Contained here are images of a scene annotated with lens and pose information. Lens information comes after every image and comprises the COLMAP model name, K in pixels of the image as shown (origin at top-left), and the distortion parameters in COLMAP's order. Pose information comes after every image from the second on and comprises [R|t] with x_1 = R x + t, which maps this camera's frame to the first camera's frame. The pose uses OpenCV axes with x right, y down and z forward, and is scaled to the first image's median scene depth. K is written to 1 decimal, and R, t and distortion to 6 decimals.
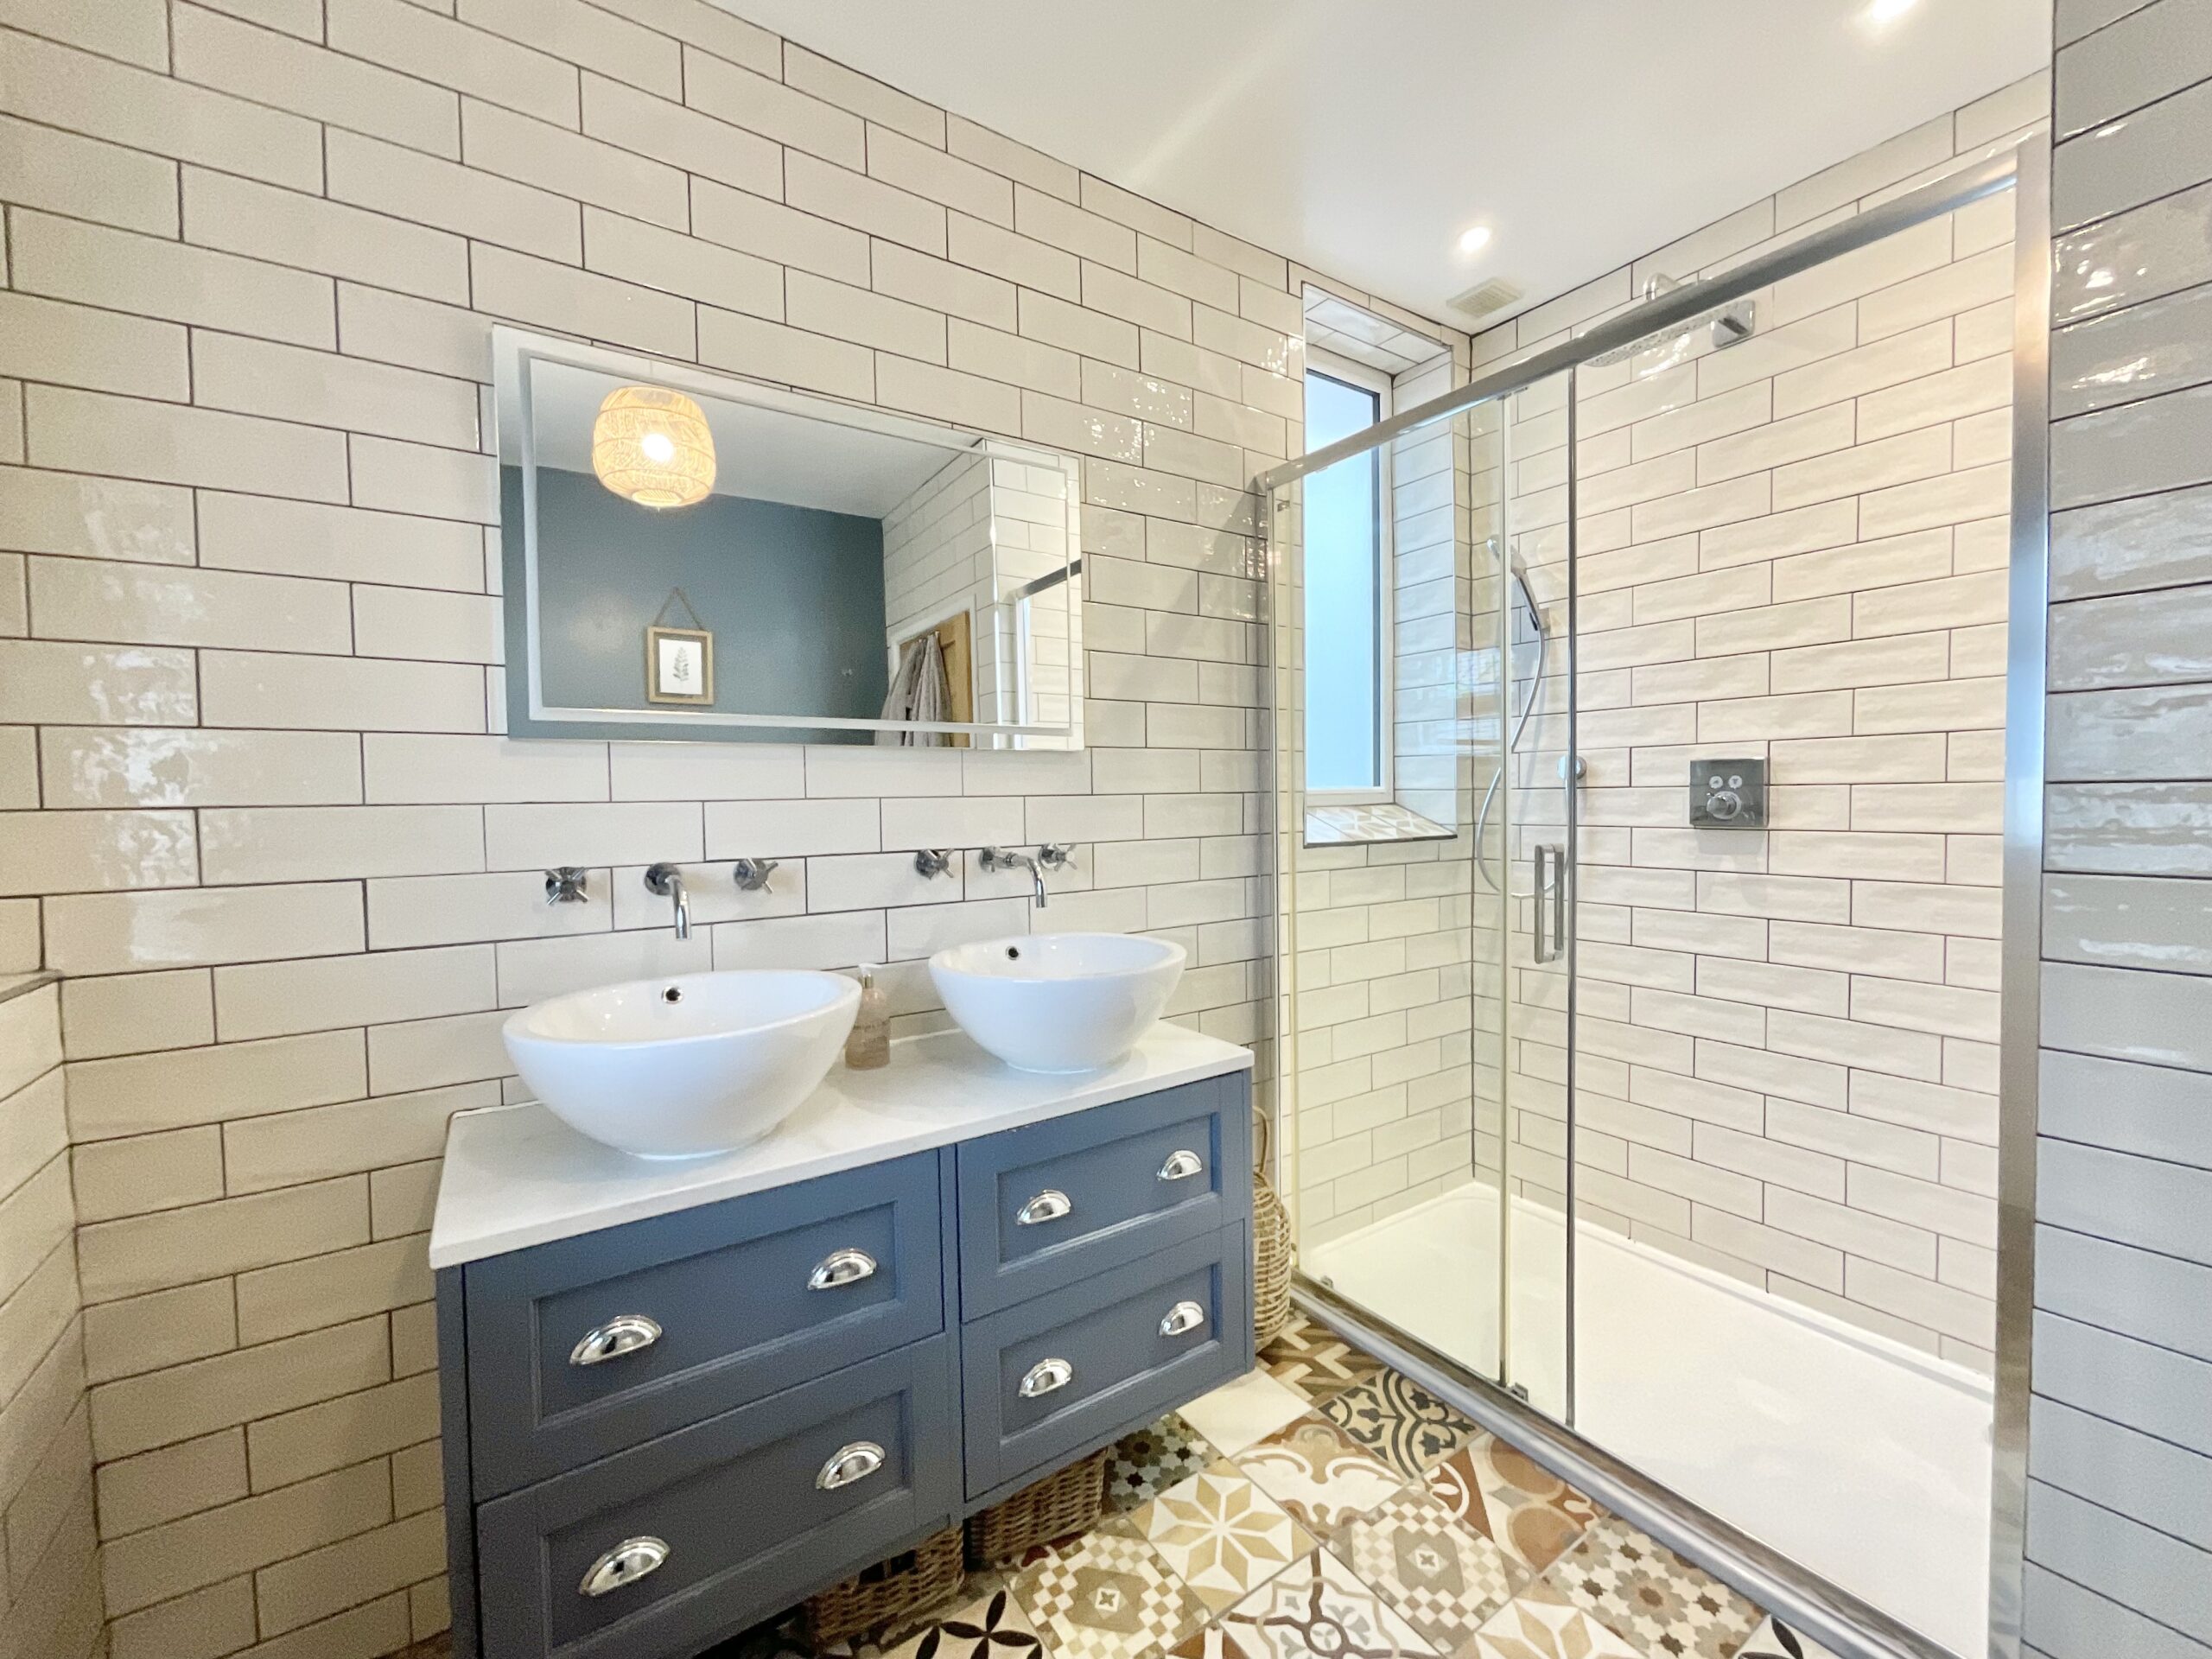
lens RADIAL K [[897.7, 0, 1106.0], [0, 897.7, 829.5], [0, 0, 1]] dist [-0.001566, 0.000356]
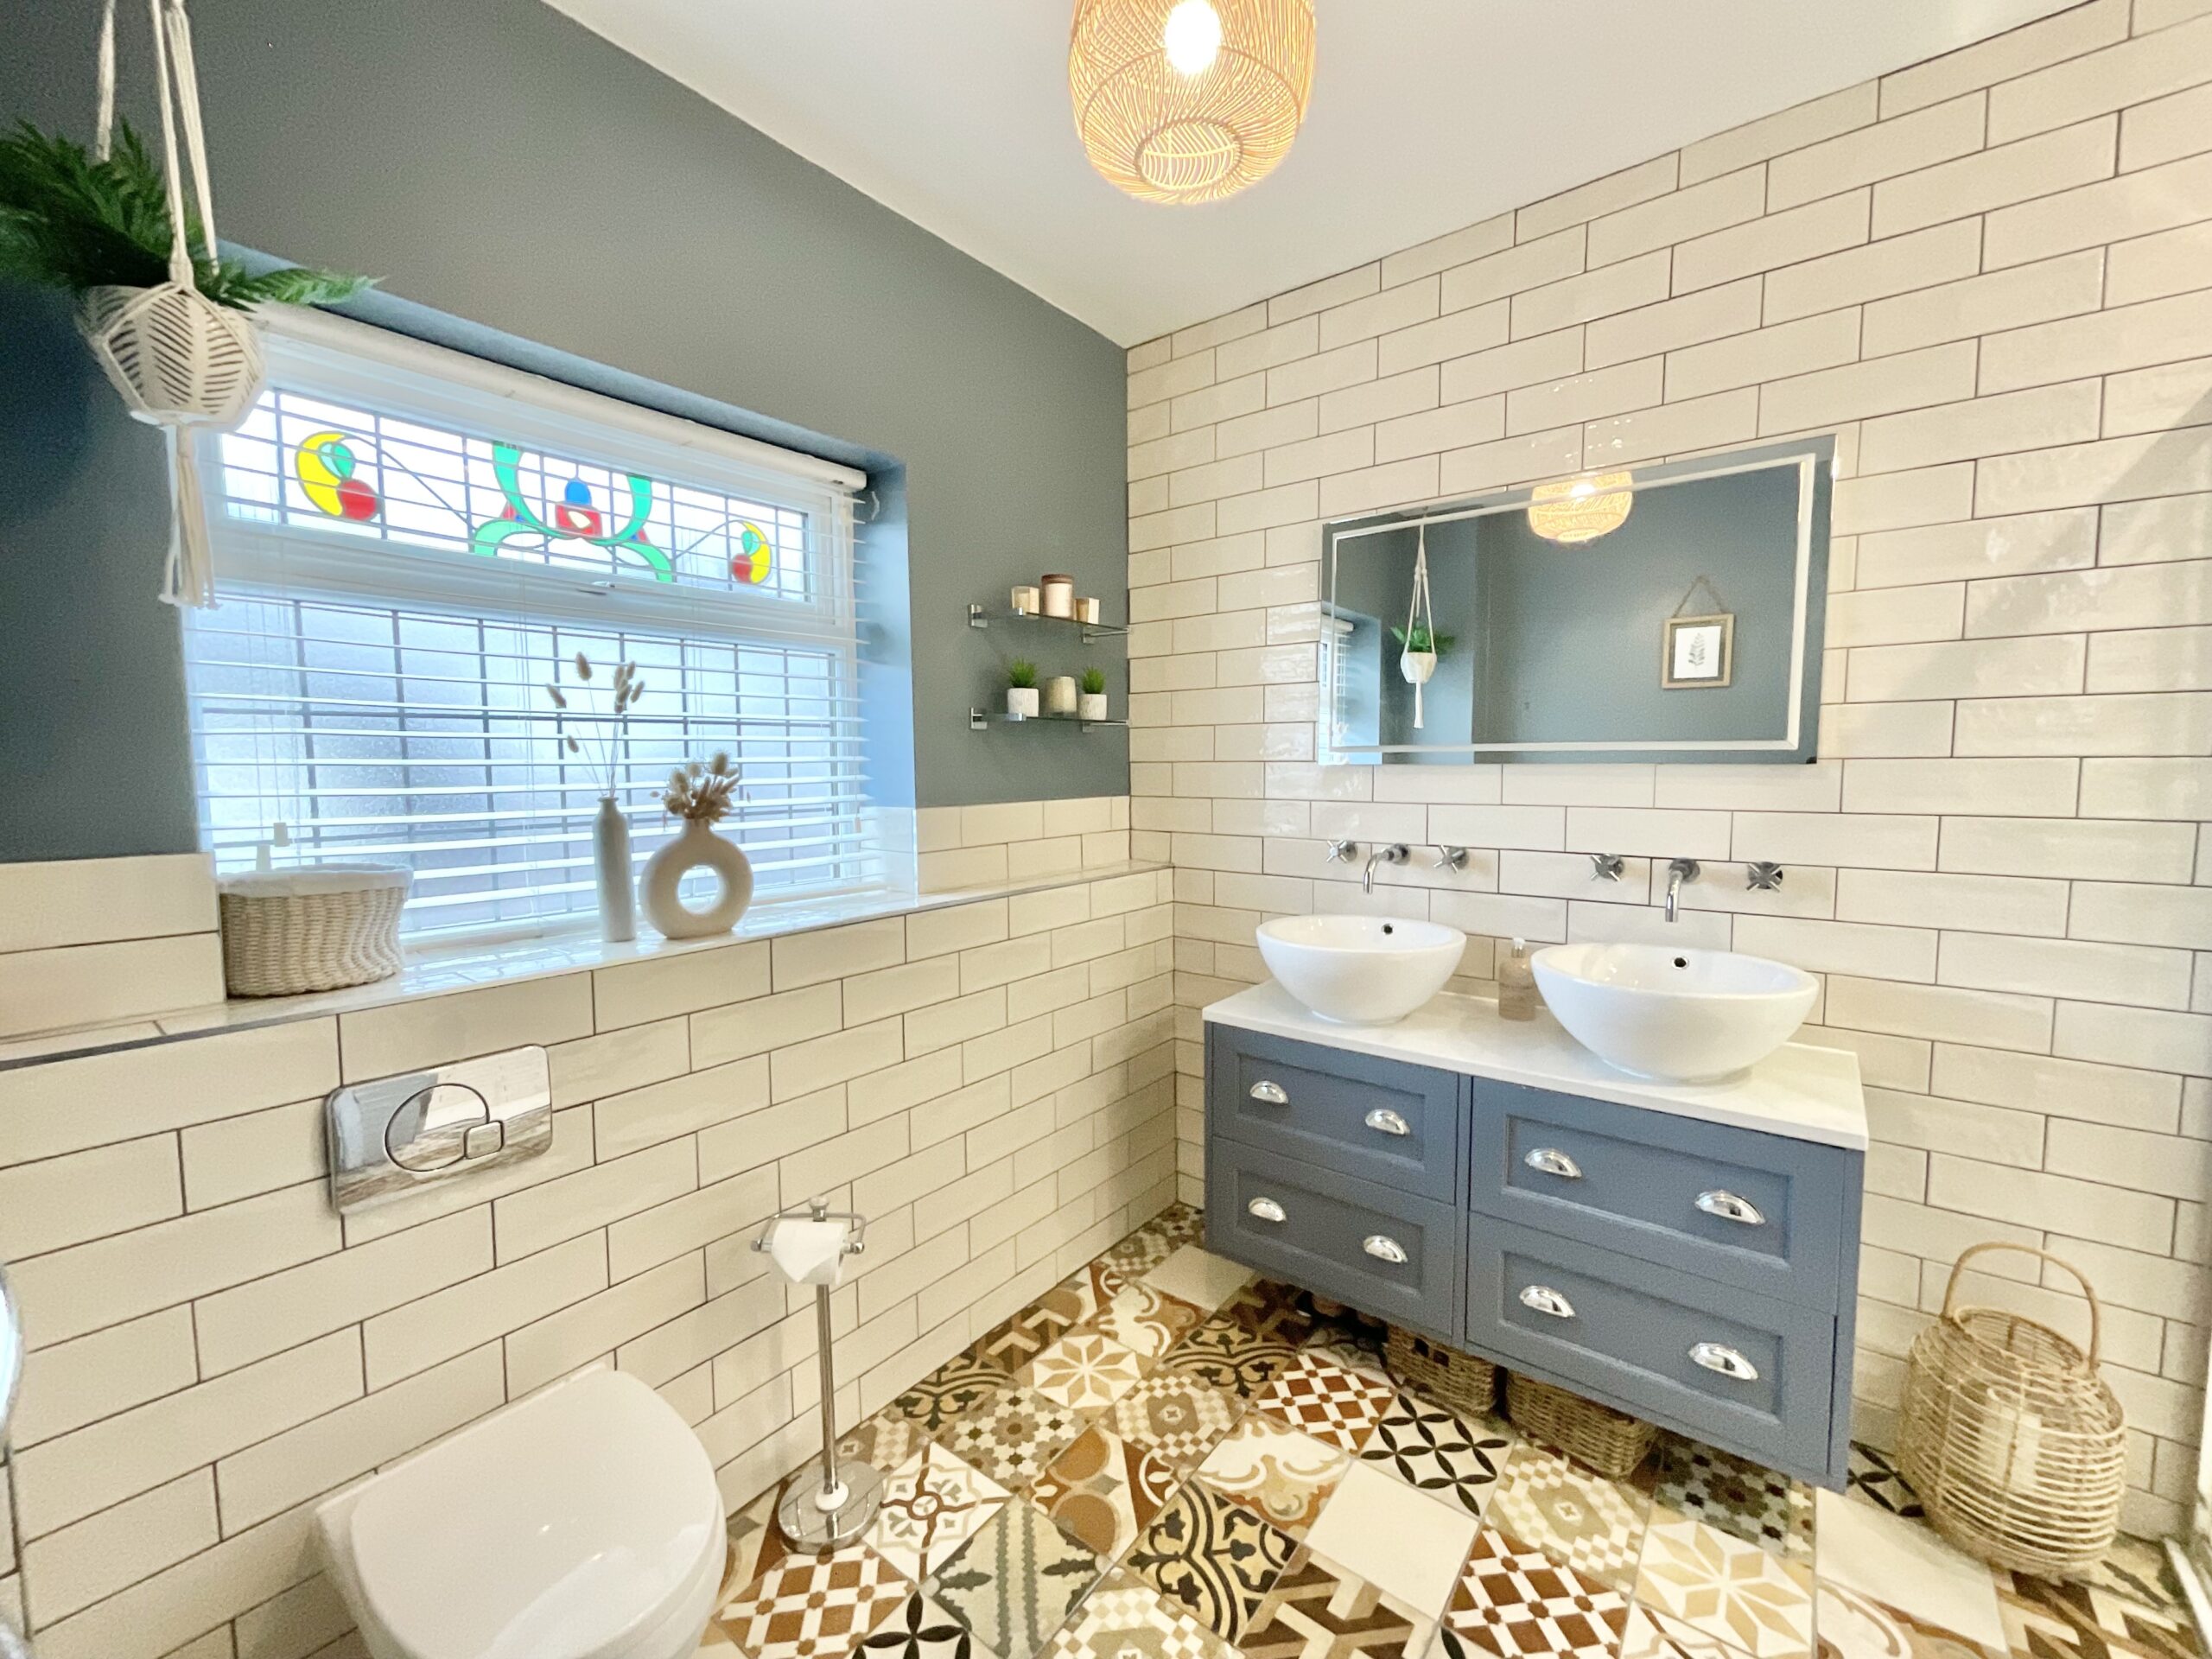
lens RADIAL K [[897.7, 0, 1106.0], [0, 897.7, 829.5], [0, 0, 1]] dist [-0.001566, 0.000356]
pose [[0.298579, 0.086680, -0.950440, 0.812649], [-0.030584, 0.996225, 0.081247, -0.095937], [0.953895, 0.004810, 0.300103, 0.070364]]
